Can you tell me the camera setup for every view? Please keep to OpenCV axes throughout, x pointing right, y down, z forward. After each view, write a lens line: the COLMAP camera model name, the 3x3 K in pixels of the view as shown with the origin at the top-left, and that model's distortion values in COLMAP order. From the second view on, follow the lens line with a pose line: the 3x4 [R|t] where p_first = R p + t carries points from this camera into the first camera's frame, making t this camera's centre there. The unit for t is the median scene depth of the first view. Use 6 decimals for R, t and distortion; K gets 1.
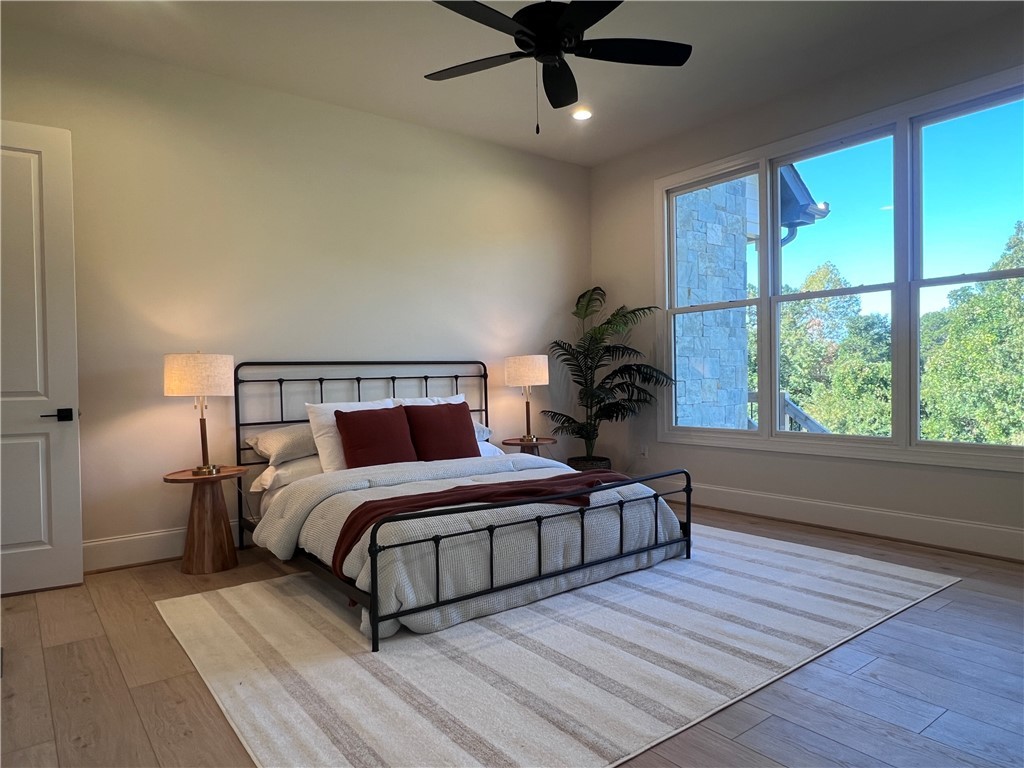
lens RADIAL K [[654.7, 0, 512.0], [0, 654.7, 384.0], [0, 0, 1]] dist [-0.001649, -0.000122]
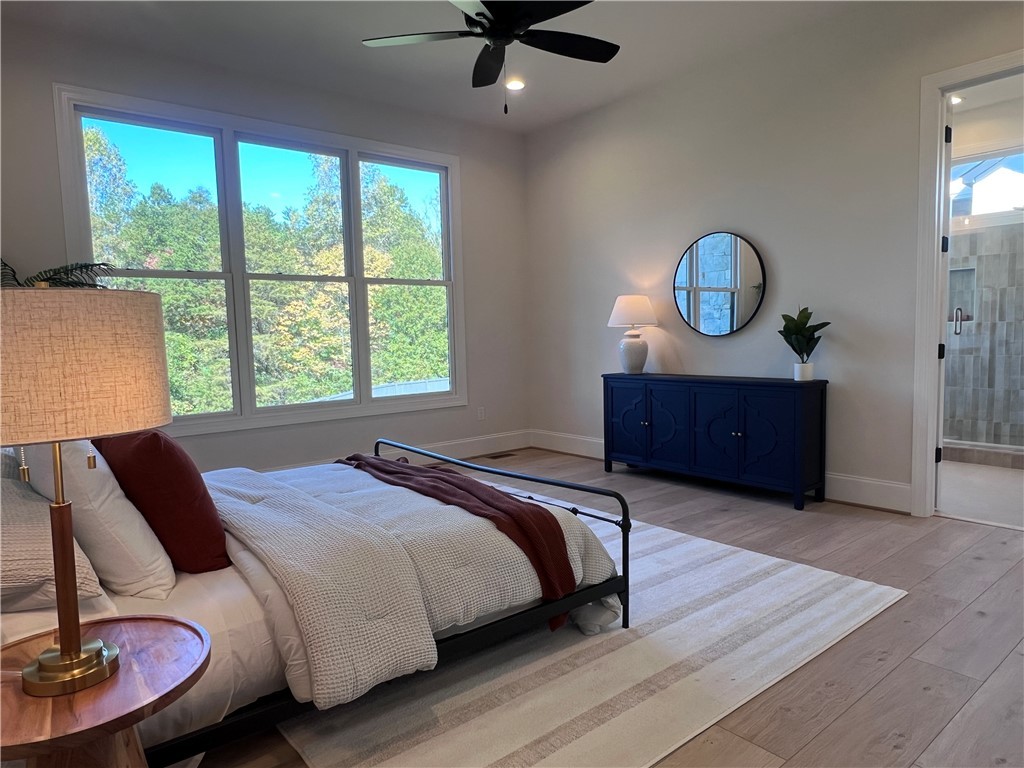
lens RADIAL K [[661.6, 0, 511.3], [0, 661.6, 392.0], [0, 0, 1]] dist [-0.001112, -0.000112]
pose [[-0.021500, -0.073436, 0.997068, -0.974620], [0.035597, 0.996610, 0.074170, -0.023597], [-0.999135, 0.037088, -0.018813, 0.974763]]
